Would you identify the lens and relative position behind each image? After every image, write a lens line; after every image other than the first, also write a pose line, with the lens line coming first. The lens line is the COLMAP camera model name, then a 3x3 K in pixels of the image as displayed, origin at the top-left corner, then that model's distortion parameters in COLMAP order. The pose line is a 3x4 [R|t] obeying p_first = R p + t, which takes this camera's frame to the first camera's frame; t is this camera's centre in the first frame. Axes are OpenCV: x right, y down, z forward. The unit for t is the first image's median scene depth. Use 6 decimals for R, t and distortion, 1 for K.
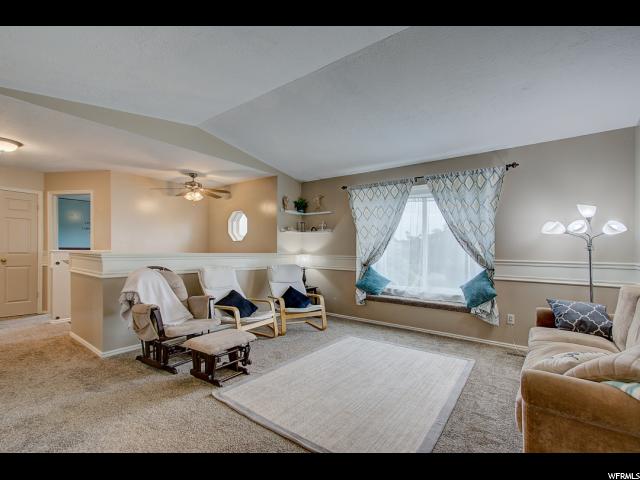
lens RADIAL K [[290.4, 0, 314.5], [0, 290.4, 252.2], [0, 0, 1]] dist [0.001251, 0.000100]
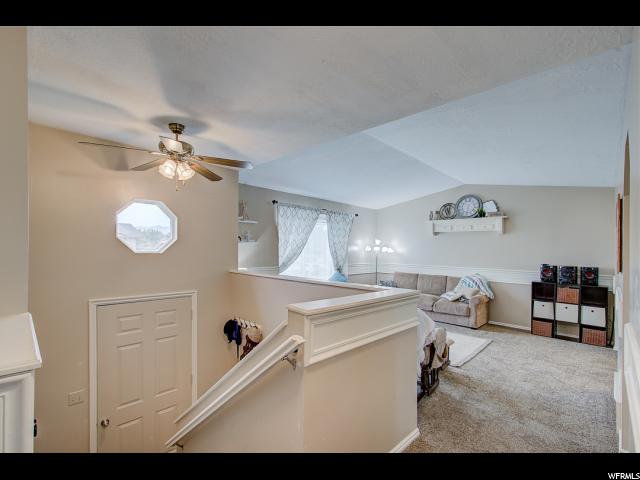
lens RADIAL K [[290.4, 0, 314.5], [0, 290.4, 252.2], [0, 0, 1]] dist [0.001251, 0.000100]
pose [[0.141562, -0.023840, 0.989642, -1.067637], [-0.013031, 0.999578, 0.025943, -0.081631], [-0.989844, -0.016568, 0.141192, 0.831568]]
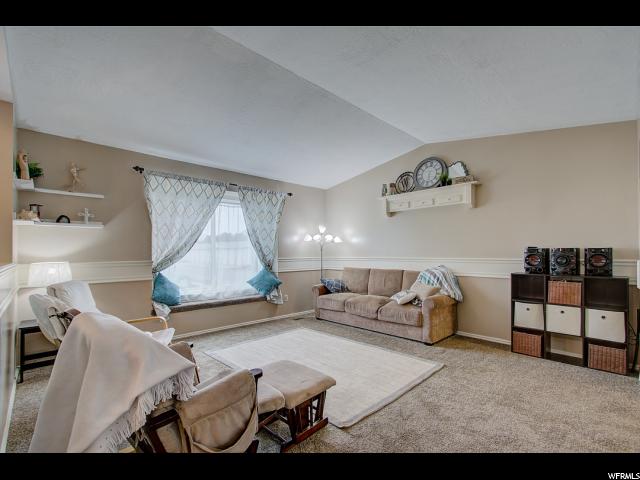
lens RADIAL K [[292.1, 0, 317.2], [0, 292.1, 257.8], [0, 0, 1]] dist [-0.000490, 0.000291]
pose [[0.171359, -0.035893, 0.984555, -0.647777], [0.012867, 0.999332, 0.034193, -0.019399], [-0.985125, 0.006809, 0.171706, 0.506466]]
